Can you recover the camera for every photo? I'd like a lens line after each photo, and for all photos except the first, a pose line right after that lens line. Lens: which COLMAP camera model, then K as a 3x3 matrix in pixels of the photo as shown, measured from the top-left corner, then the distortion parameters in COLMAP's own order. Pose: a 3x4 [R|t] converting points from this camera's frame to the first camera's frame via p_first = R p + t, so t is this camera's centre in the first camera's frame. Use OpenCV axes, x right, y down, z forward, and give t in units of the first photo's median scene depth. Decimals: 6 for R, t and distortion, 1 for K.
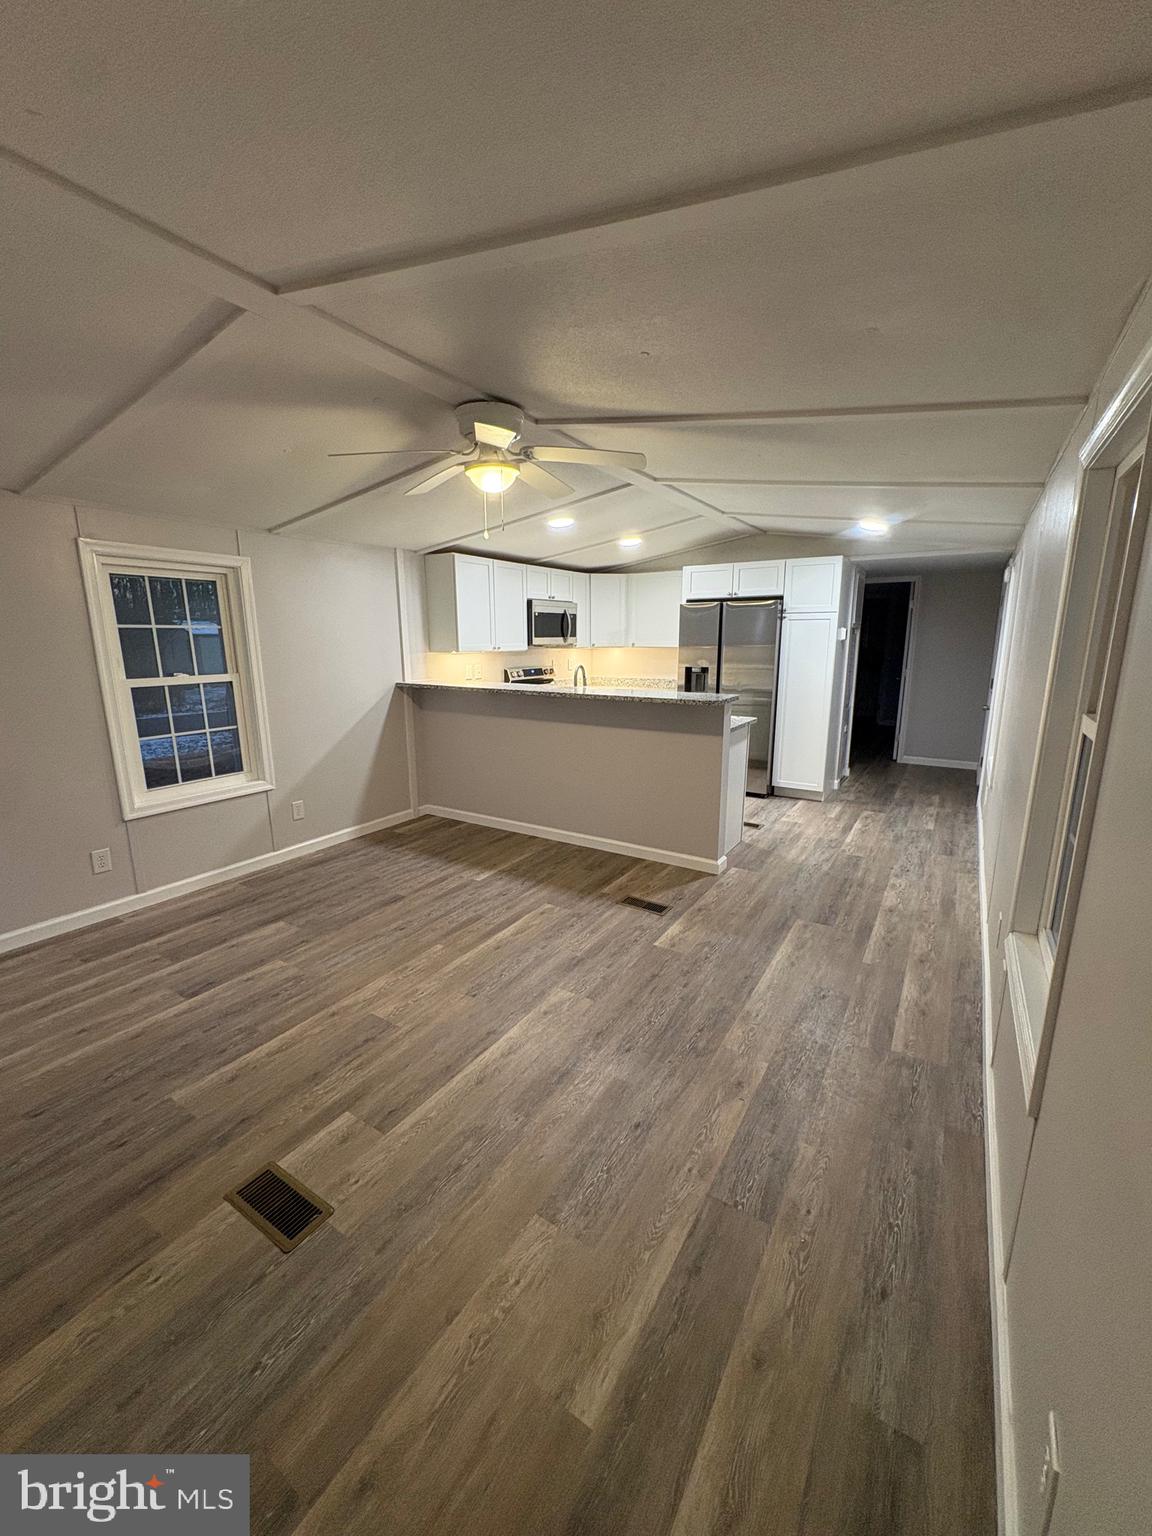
lens RADIAL K [[617.8, 0, 571.6], [0, 617.8, 767.8], [0, 0, 1]] dist [-0.003751, 0.000335]
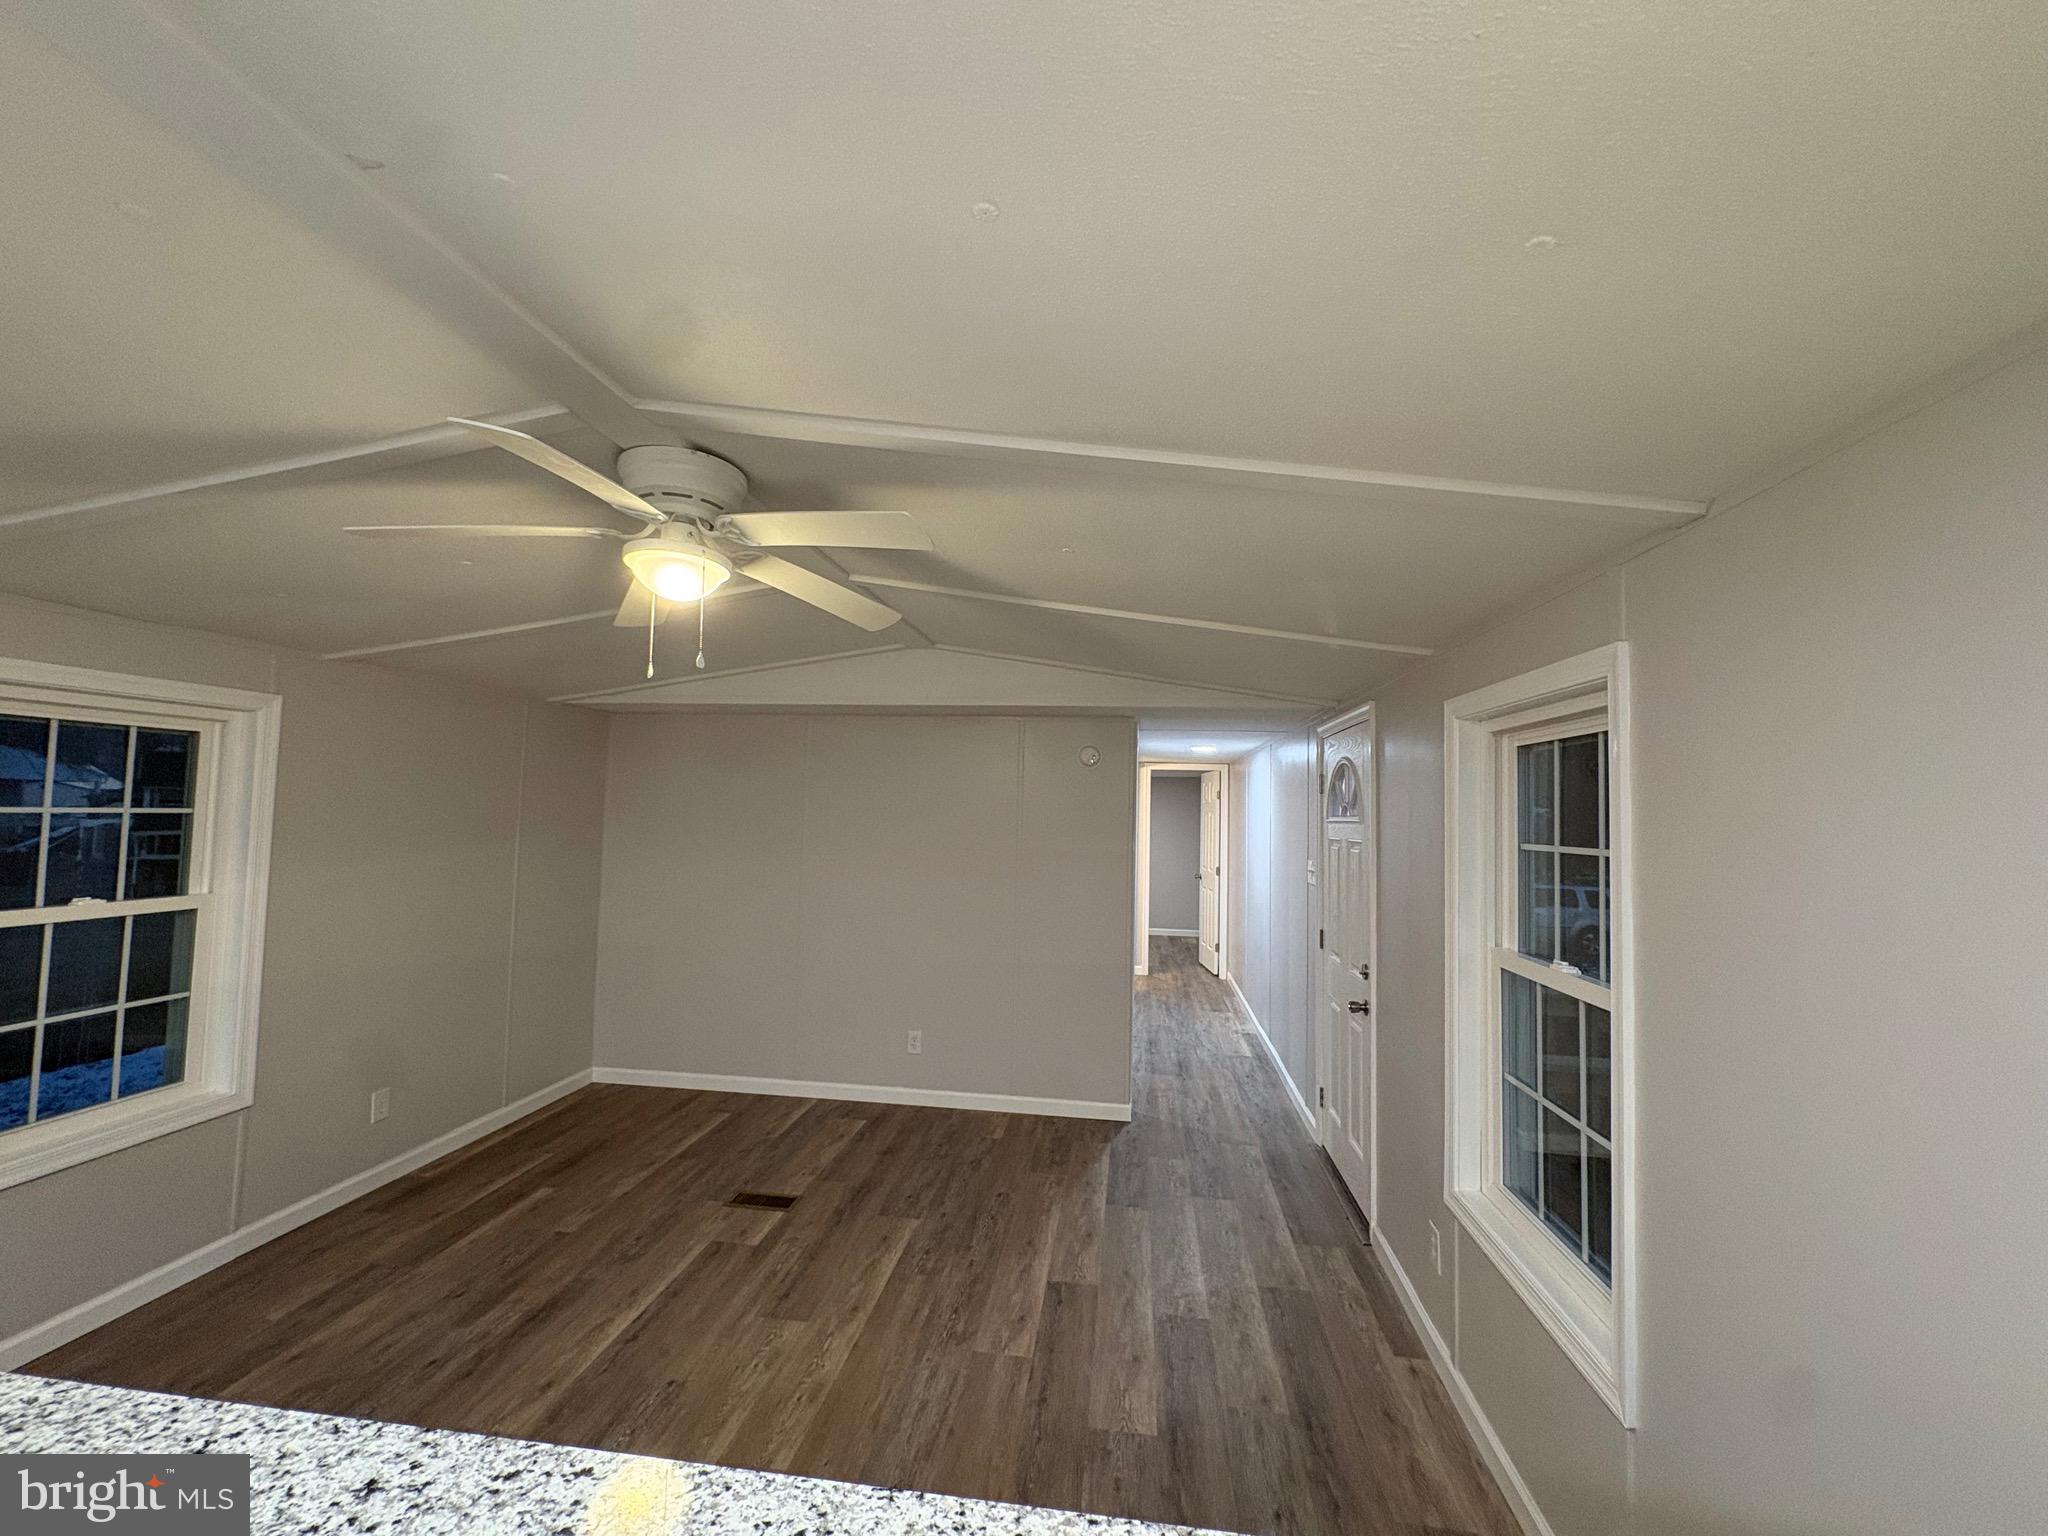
lens RADIAL K [[823.8, 0, 1031.4], [0, 823.8, 767.6], [0, 0, 1]] dist [-0.003751, 0.000335]
pose [[-0.906100, -0.037543, -0.421395, -0.116361], [-0.105912, 0.984467, 0.140027, -0.461138], [0.409592, 0.171510, -0.896002, 1.907609]]
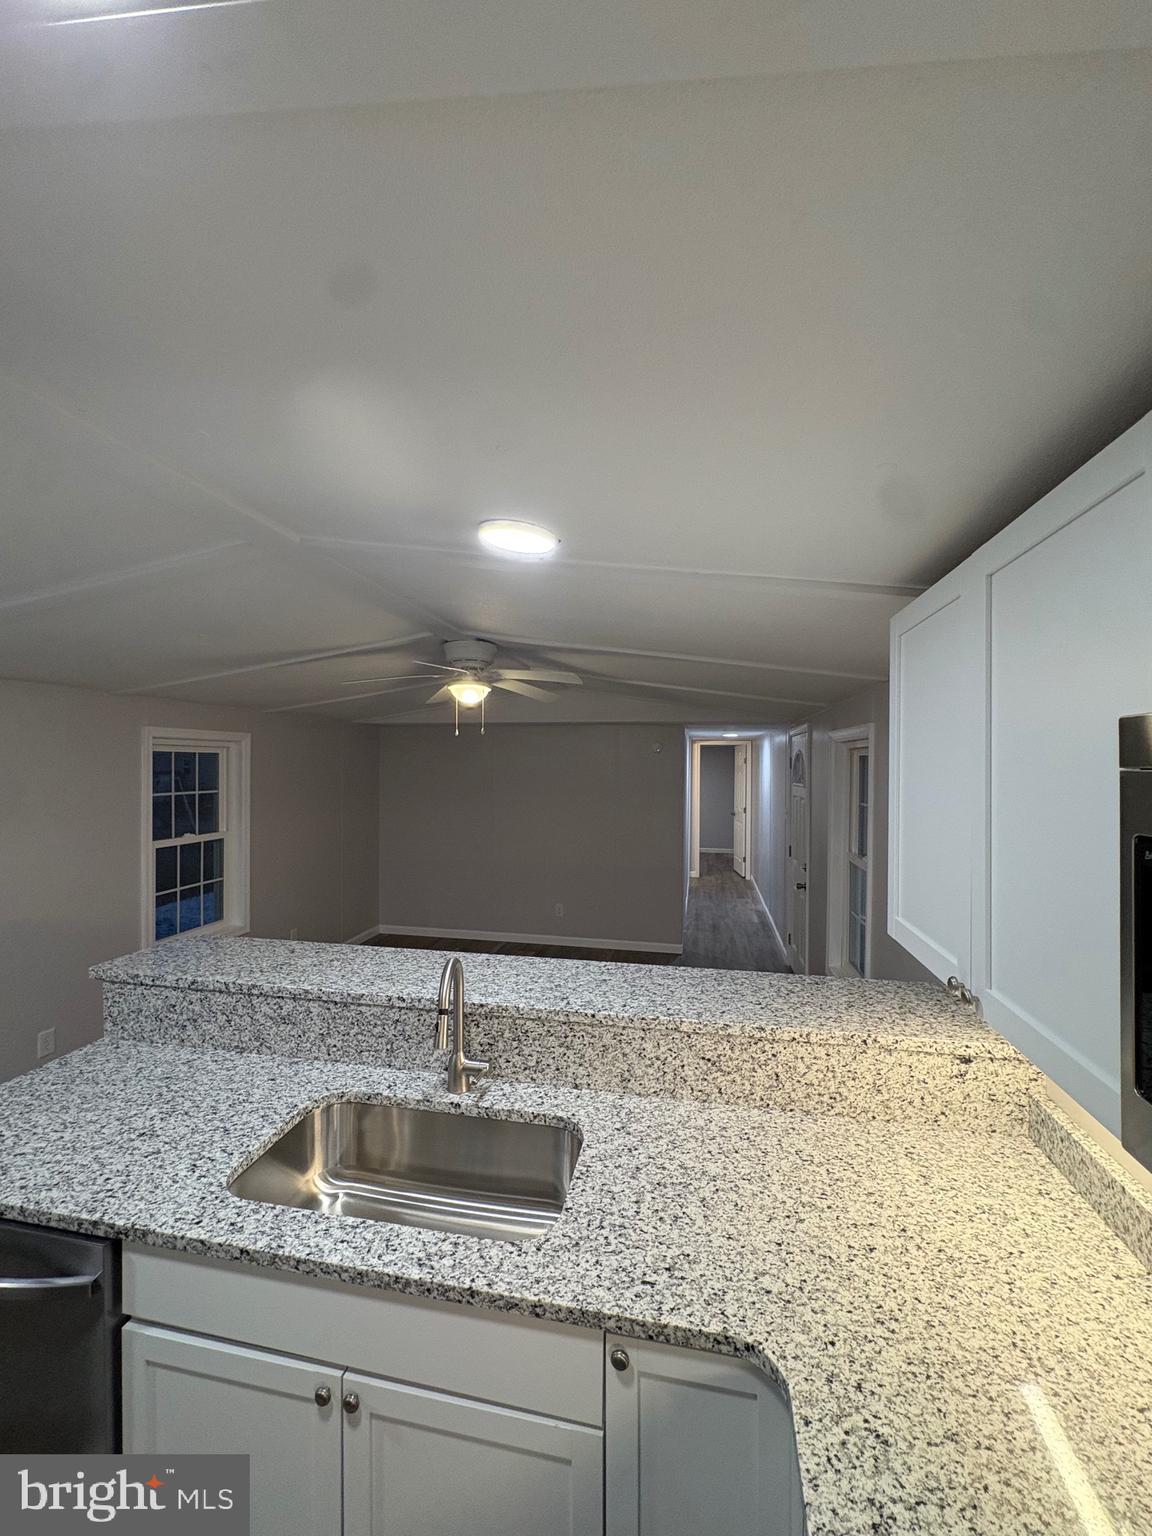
lens RADIAL K [[617.8, 0, 572.4], [0, 617.8, 771.2], [0, 0, 1]] dist [-0.003751, 0.000335]
pose [[-0.936224, 0.004469, -0.351376, 0.118489], [-0.074224, 0.974844, 0.210166, -0.620051], [0.343476, 0.222843, -0.912341, 2.362965]]
